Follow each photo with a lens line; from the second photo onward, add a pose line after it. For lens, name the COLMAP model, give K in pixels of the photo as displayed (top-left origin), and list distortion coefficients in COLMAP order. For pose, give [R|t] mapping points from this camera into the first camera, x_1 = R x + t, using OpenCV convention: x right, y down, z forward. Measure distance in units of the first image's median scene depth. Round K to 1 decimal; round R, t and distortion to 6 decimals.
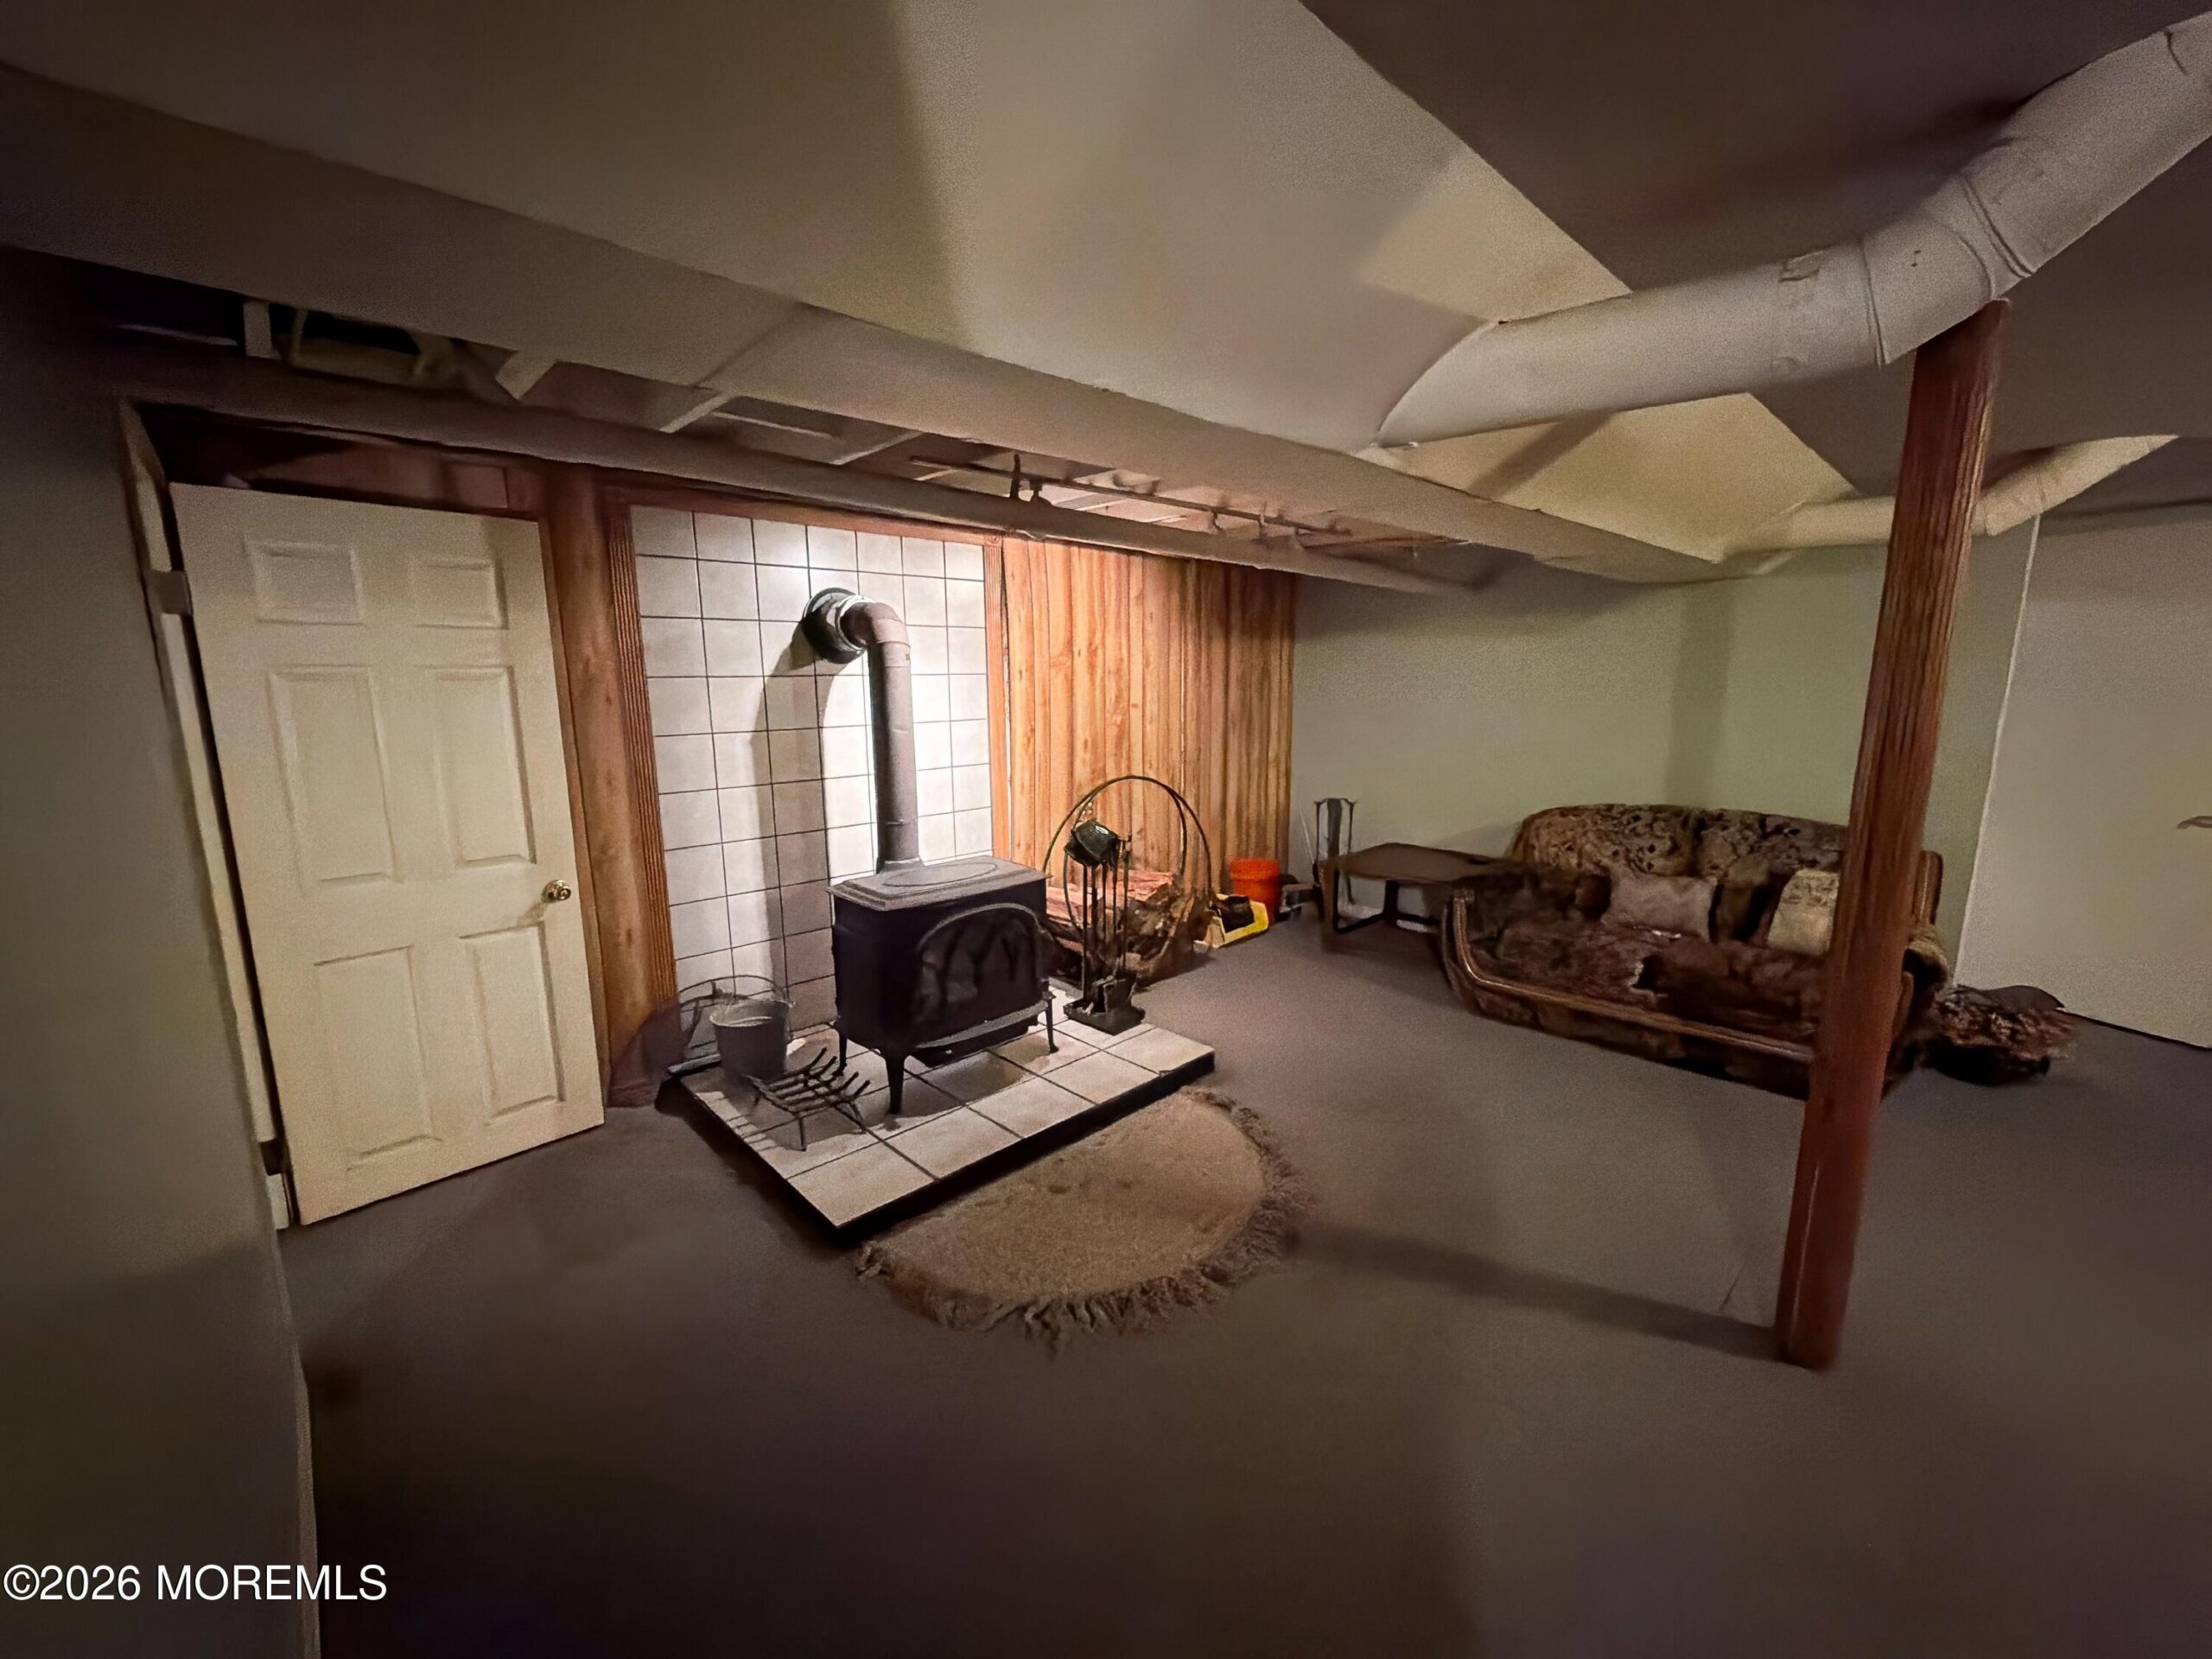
lens RADIAL K [[884.5, 0, 1102.9], [0, 884.5, 828.4], [0, 0, 1]] dist [-0.000433, -0.000230]
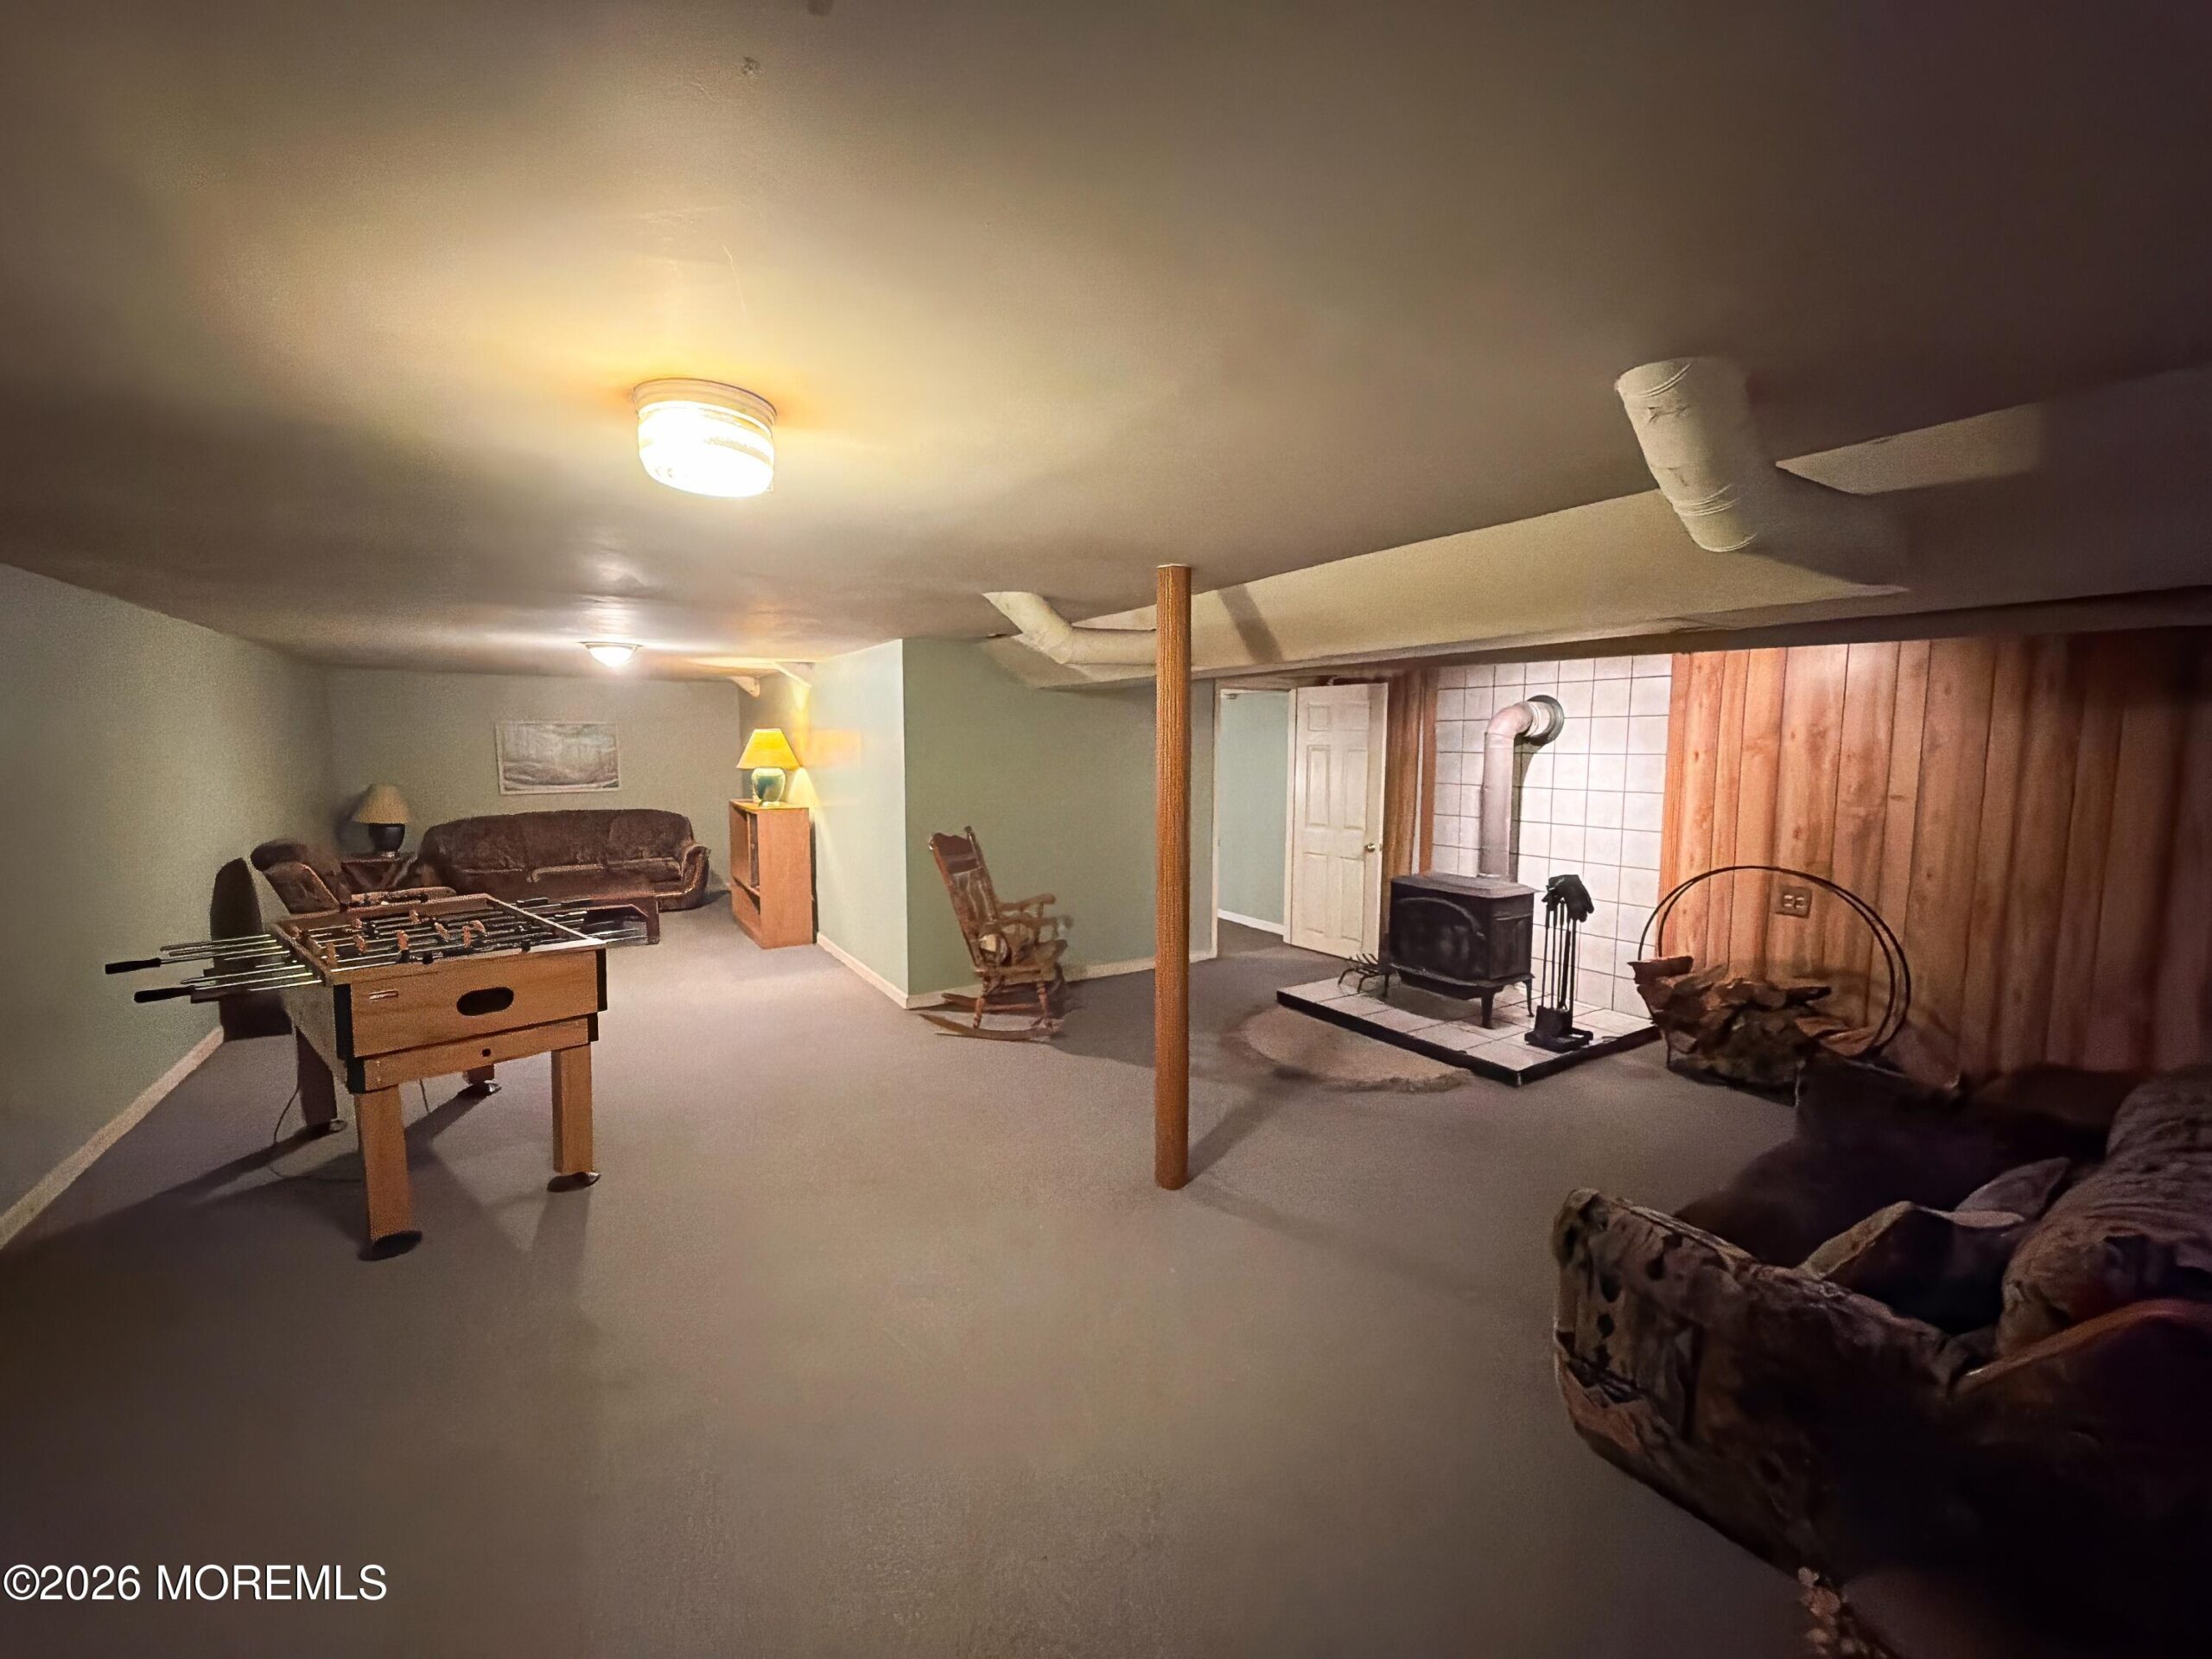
lens RADIAL K [[884.5, 0, 1108.1], [0, 884.5, 831.5], [0, 0, 1]] dist [-0.000433, -0.000230]
pose [[-0.177460, 0.115683, -0.977305, 1.116574], [-0.160525, 0.976365, 0.144720, -0.124555], [0.970948, 0.182564, -0.154696, 0.480693]]
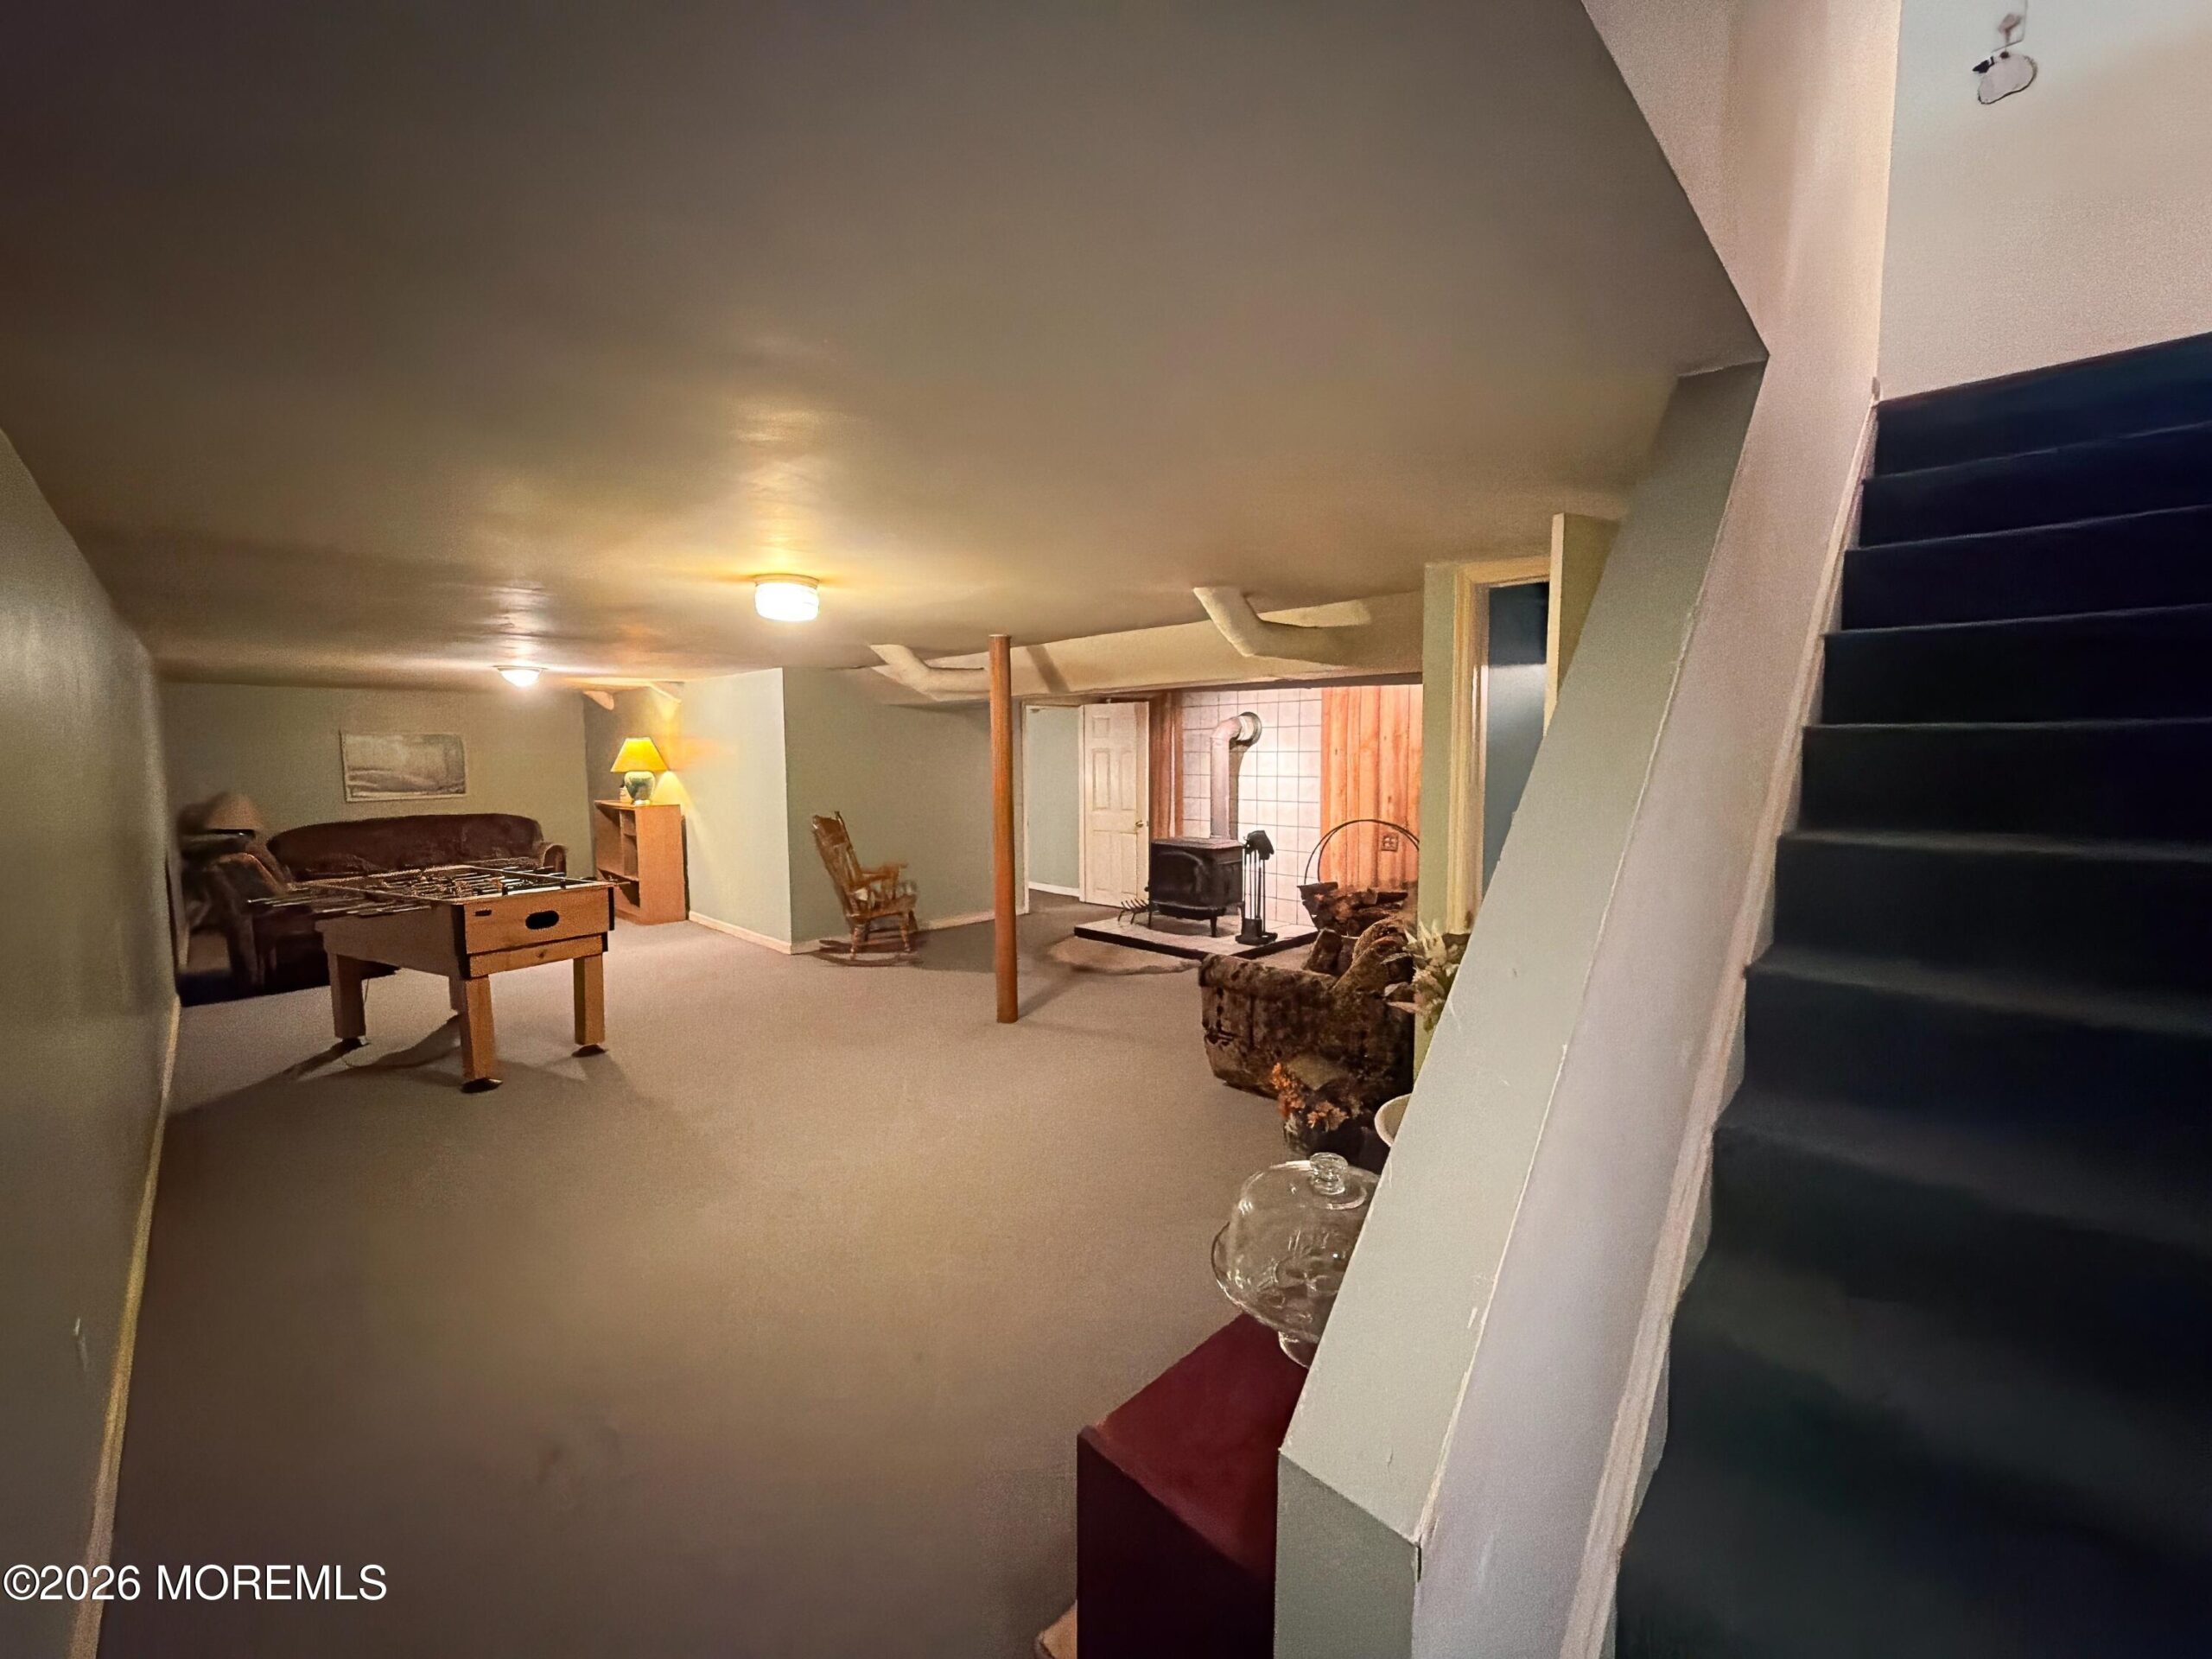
lens RADIAL K [[884.5, 0, 1112.8], [0, 884.5, 832.9], [0, 0, 1]] dist [-0.000433, -0.000230]
pose [[0.049228, 0.108781, -0.992846, 1.579844], [-0.159398, 0.982166, 0.099707, -0.123010], [0.985986, 0.153349, 0.065689, 0.493888]]
